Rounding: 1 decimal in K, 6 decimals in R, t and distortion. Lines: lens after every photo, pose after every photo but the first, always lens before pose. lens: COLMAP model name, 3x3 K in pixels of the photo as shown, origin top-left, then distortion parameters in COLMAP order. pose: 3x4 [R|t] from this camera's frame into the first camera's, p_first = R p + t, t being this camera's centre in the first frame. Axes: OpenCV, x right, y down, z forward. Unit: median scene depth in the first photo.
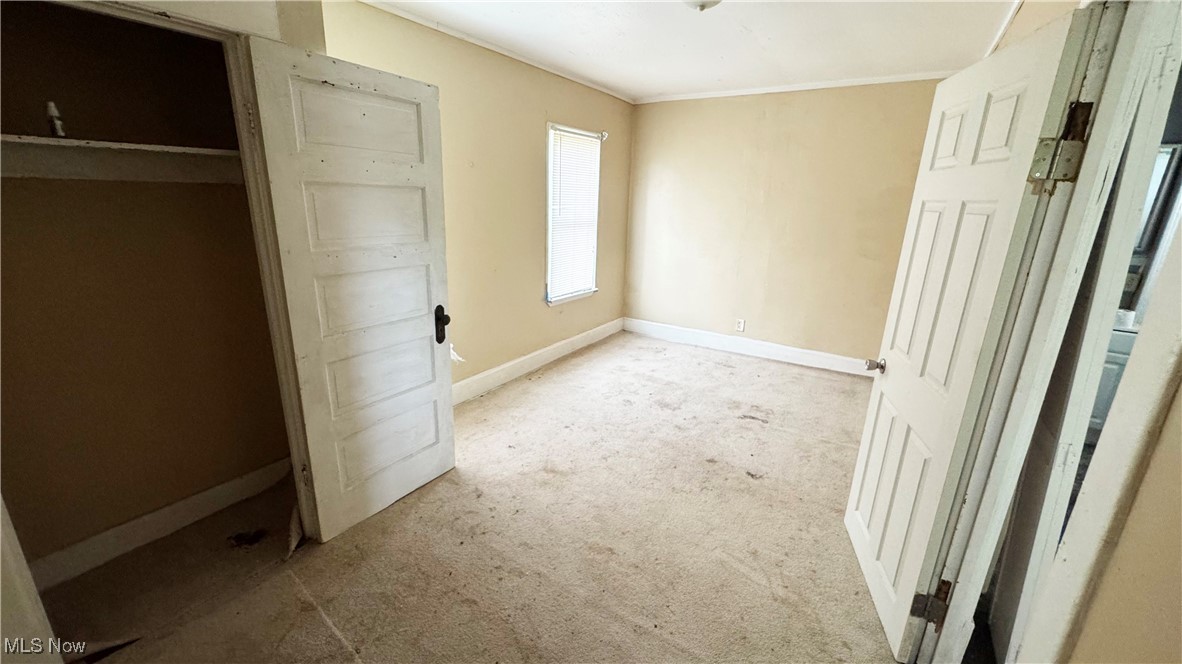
lens RADIAL K [[469.1, 0, 597.9], [0, 469.1, 333.0], [0, 0, 1]] dist [0.000683, 0.000068]
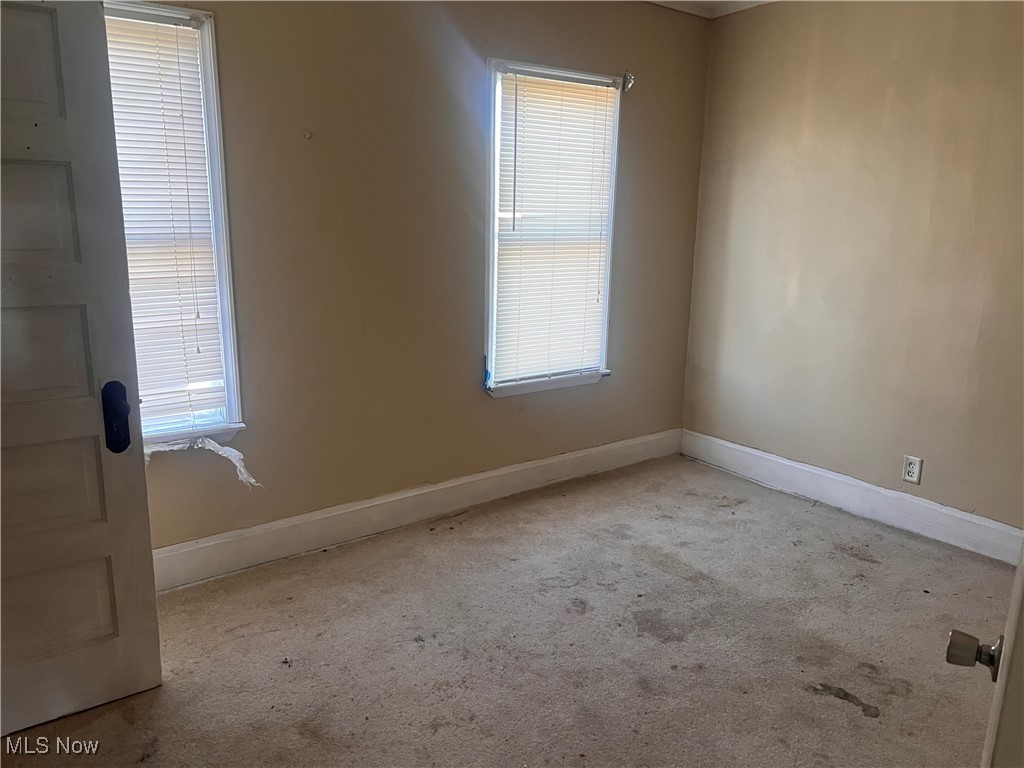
lens RADIAL K [[773.5, 0, 509.0], [0, 773.5, 383.6], [0, 0, 1]] dist [0.046930, -0.029500]
pose [[0.935018, 0.065902, -0.348423, 0.231961], [-0.089357, 0.994659, -0.051664, -0.029418], [0.343157, 0.079441, 0.935912, 0.180554]]
